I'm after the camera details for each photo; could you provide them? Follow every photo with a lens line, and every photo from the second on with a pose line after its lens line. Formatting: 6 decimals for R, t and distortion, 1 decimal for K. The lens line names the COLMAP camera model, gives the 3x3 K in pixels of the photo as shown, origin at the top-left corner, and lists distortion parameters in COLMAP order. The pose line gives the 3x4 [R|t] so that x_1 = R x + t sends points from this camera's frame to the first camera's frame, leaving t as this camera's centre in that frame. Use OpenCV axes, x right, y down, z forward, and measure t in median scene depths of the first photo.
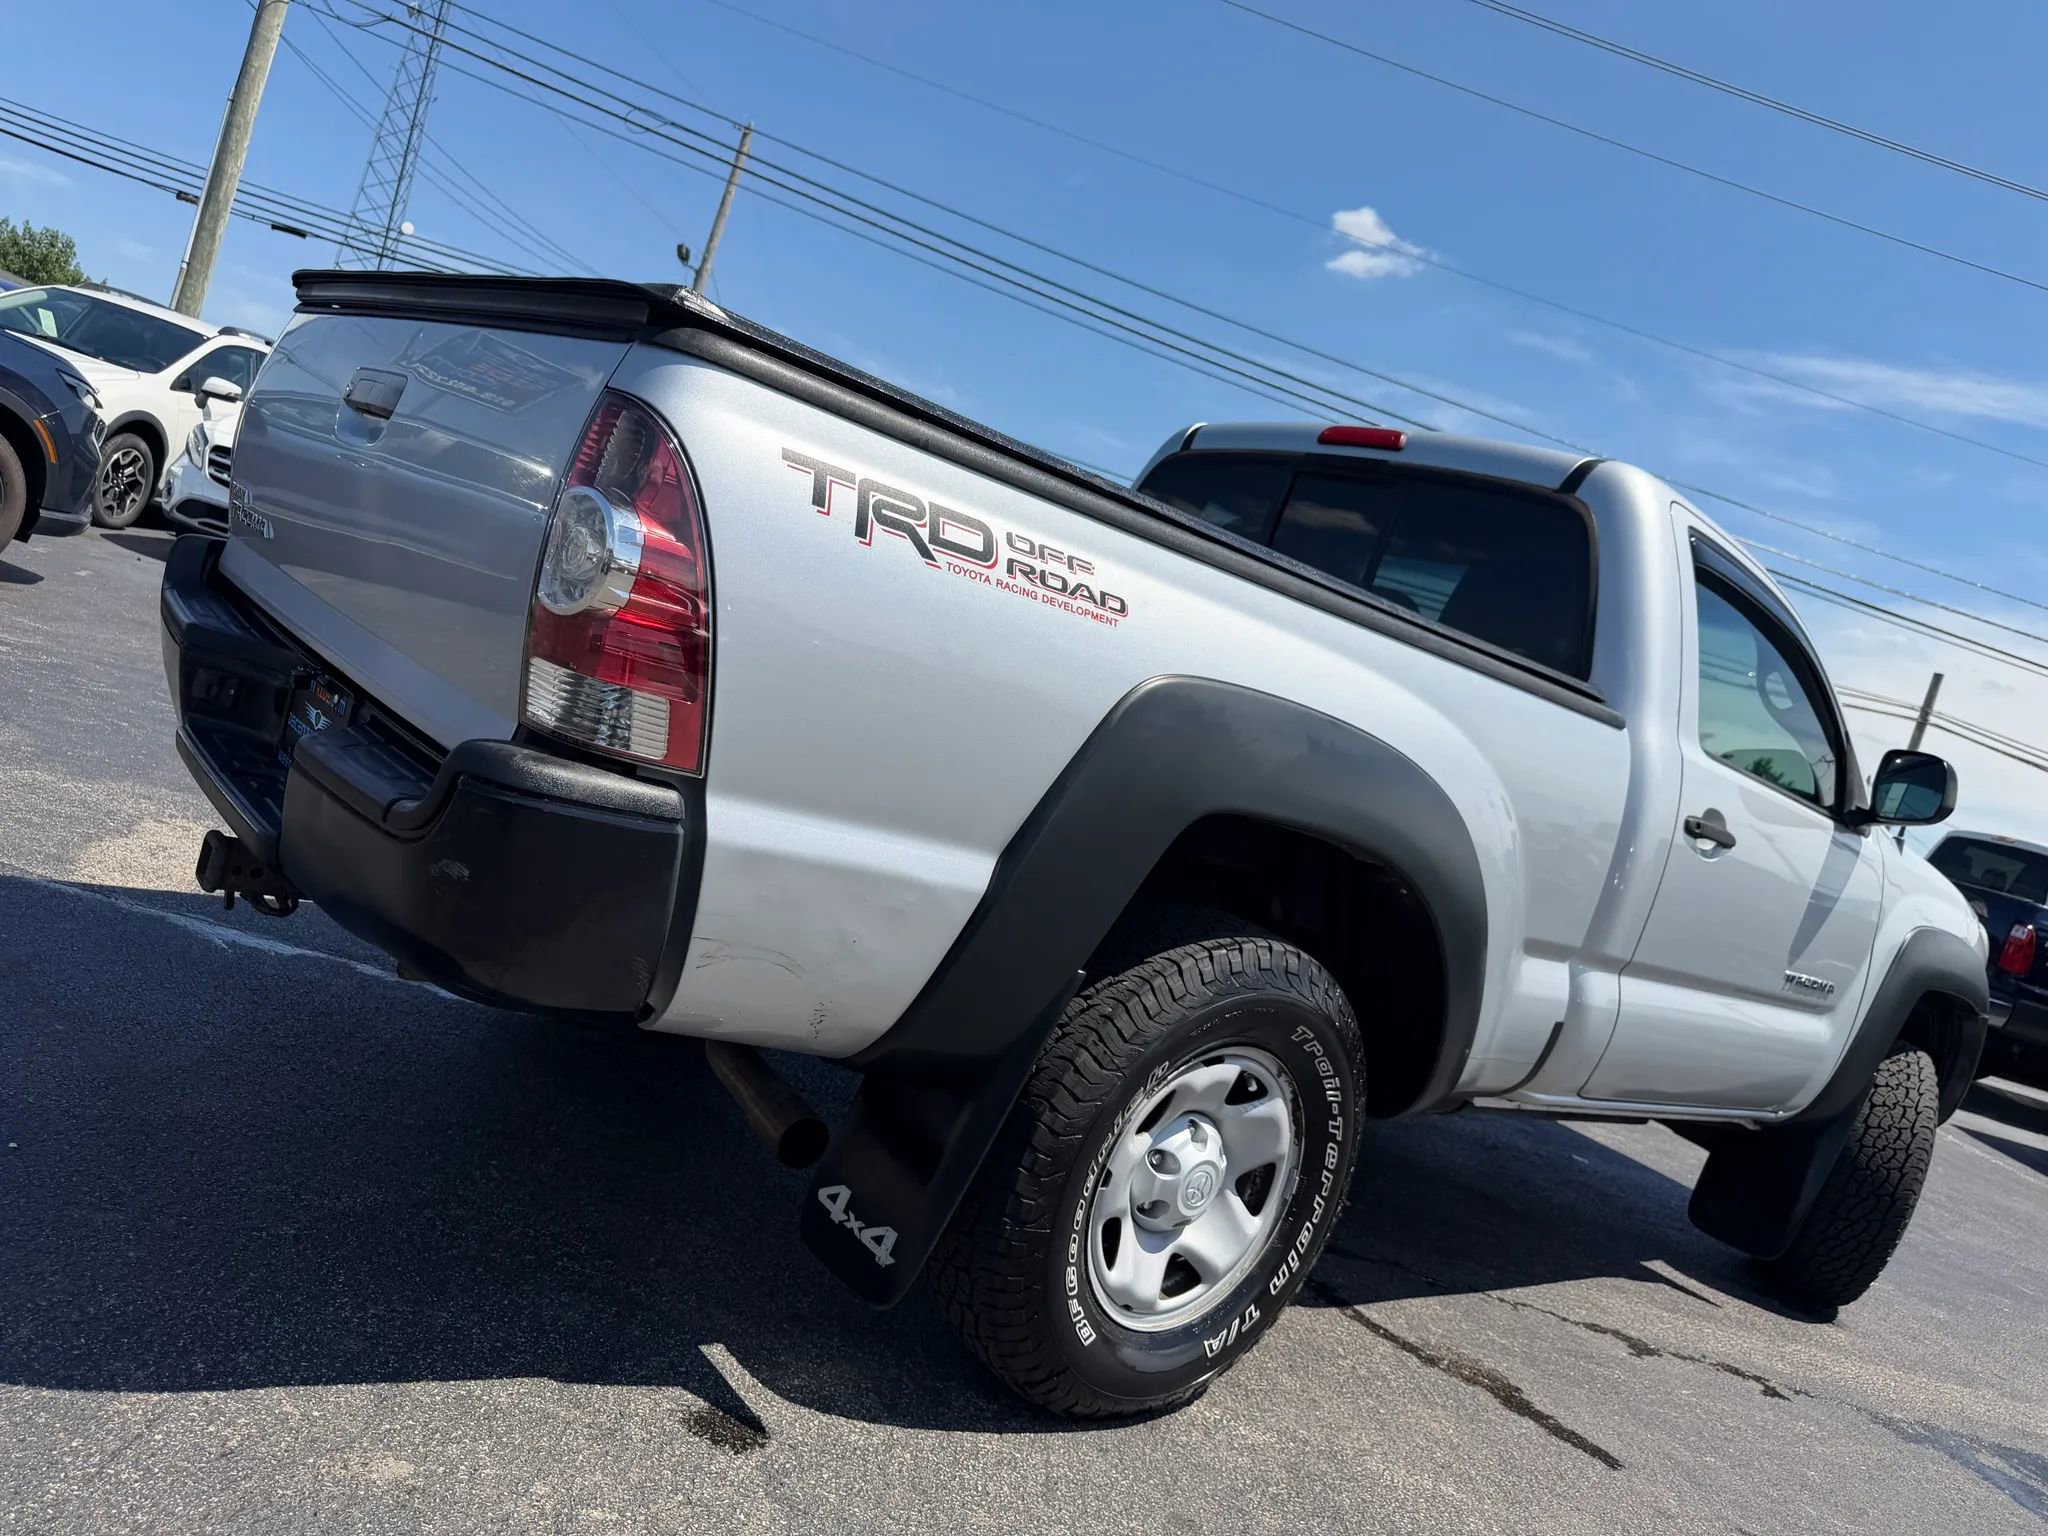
lens RADIAL K [[1461.9, 0, 1024.3], [0, 1461.9, 749.6], [0, 0, 1]] dist [0.000793, -0.003341]
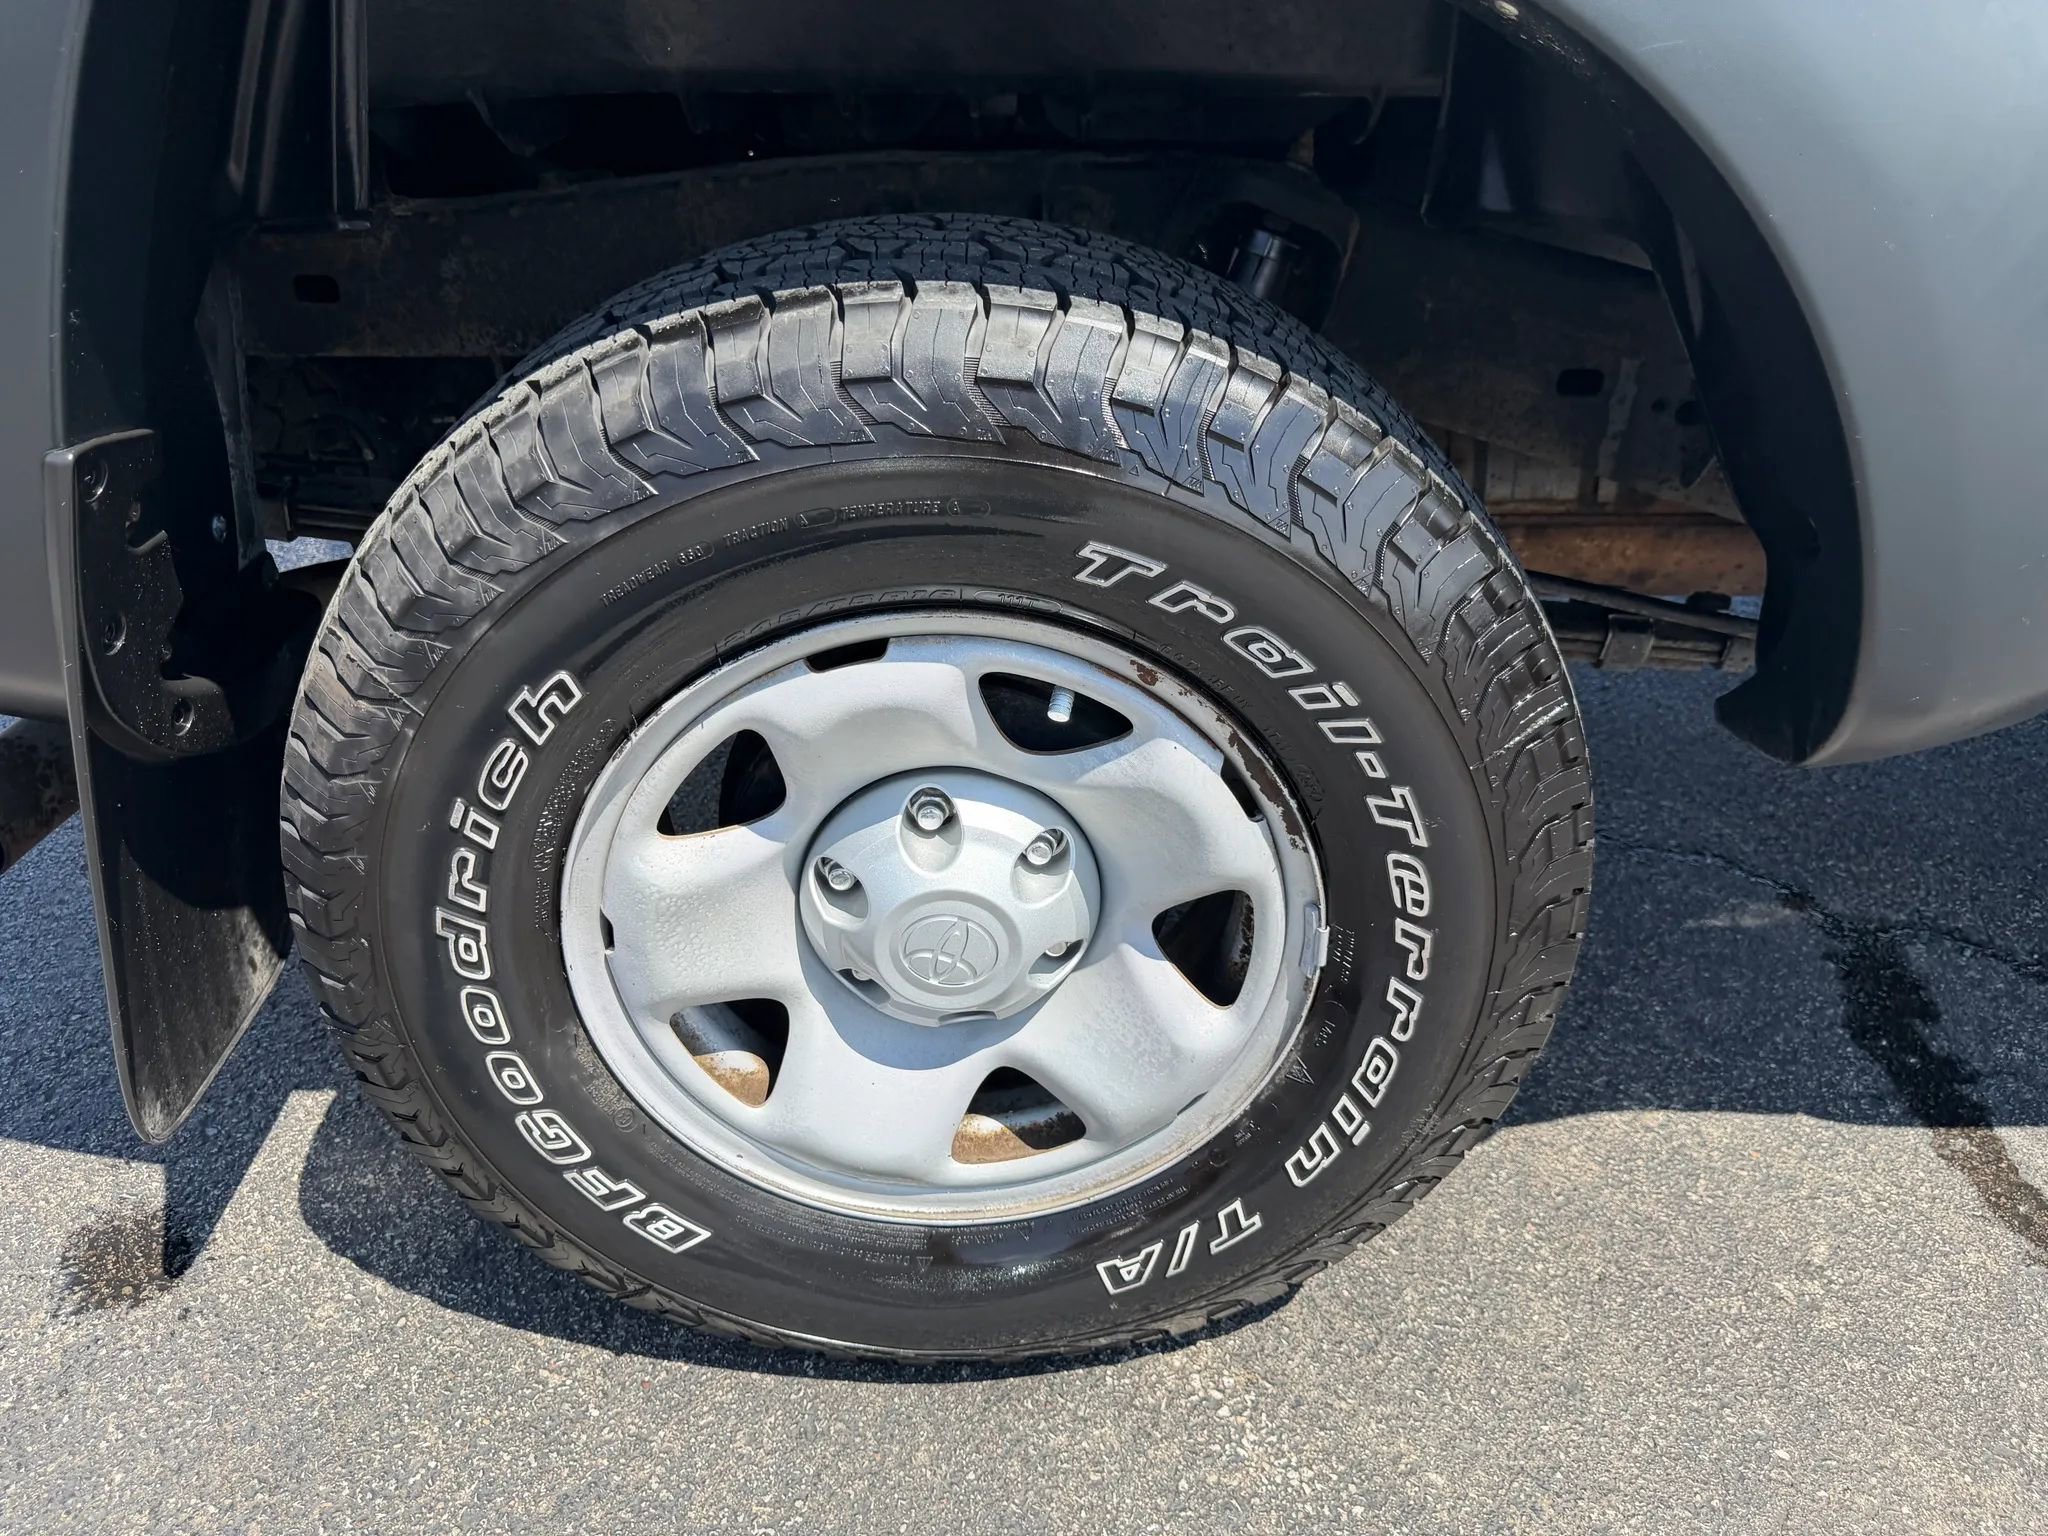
lens RADIAL K [[1432.5, 0, 1007.0], [0, 1432.5, 750.6], [0, 0, 1]] dist [0.026633, -0.066913]
pose [[0.745320, 0.048486, -0.664942, 0.380137], [0.186120, 0.942569, 0.277348, 0.137229], [0.640201, -0.330472, 0.693492, 0.733236]]
